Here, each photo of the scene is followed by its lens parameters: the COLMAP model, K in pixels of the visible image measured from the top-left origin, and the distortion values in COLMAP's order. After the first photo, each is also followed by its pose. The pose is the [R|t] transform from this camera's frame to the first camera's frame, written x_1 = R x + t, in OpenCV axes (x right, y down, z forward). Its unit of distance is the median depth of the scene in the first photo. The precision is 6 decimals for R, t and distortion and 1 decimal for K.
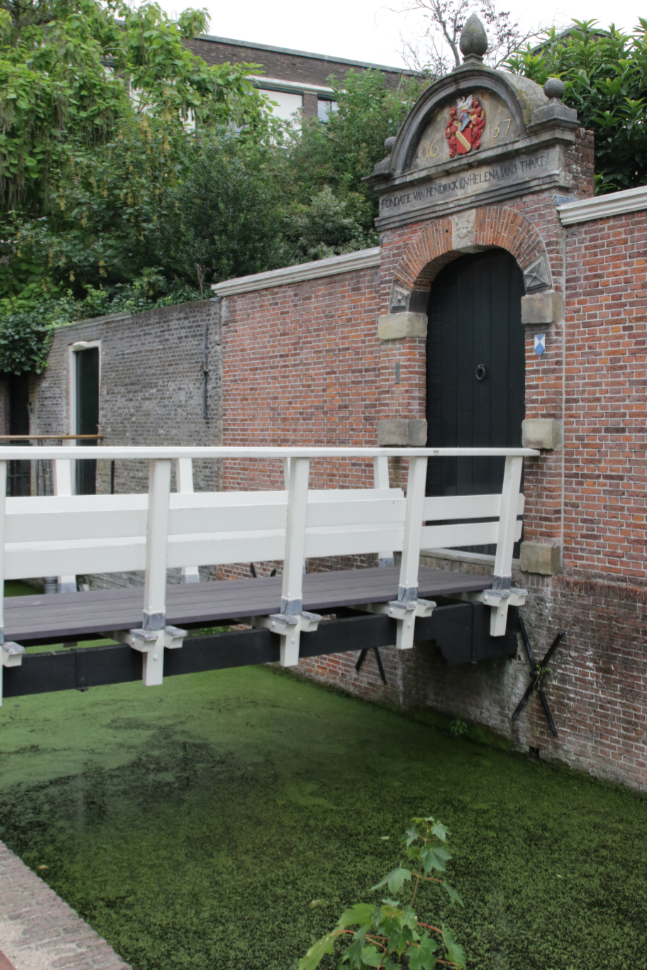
lens RADIAL K [[1055.6, 0, 325.7], [0, 1055.6, 484.3], [0, 0, 1]] dist [-0.061136, 0.000000]
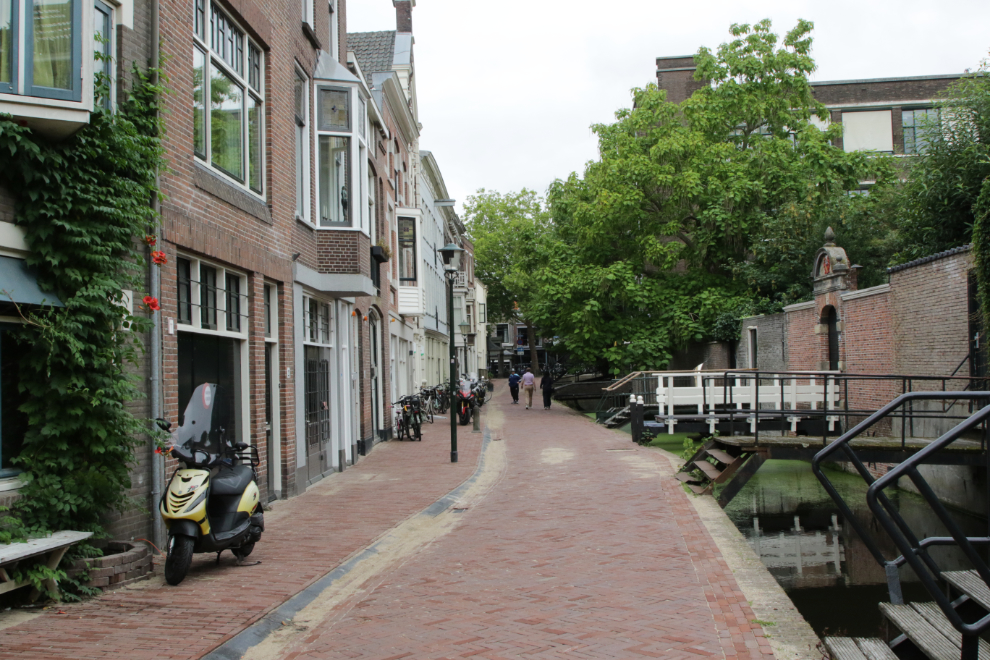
lens RADIAL K [[1077.4, 0, 495.3], [0, 1077.4, 329.1], [0, 0, 1]] dist [-0.061136, 0.000000]
pose [[0.819962, -0.045843, -0.570579, 0.571745], [-0.000520, 0.996728, -0.080830, 0.049069], [0.572417, 0.066574, 0.817256, -1.069871]]
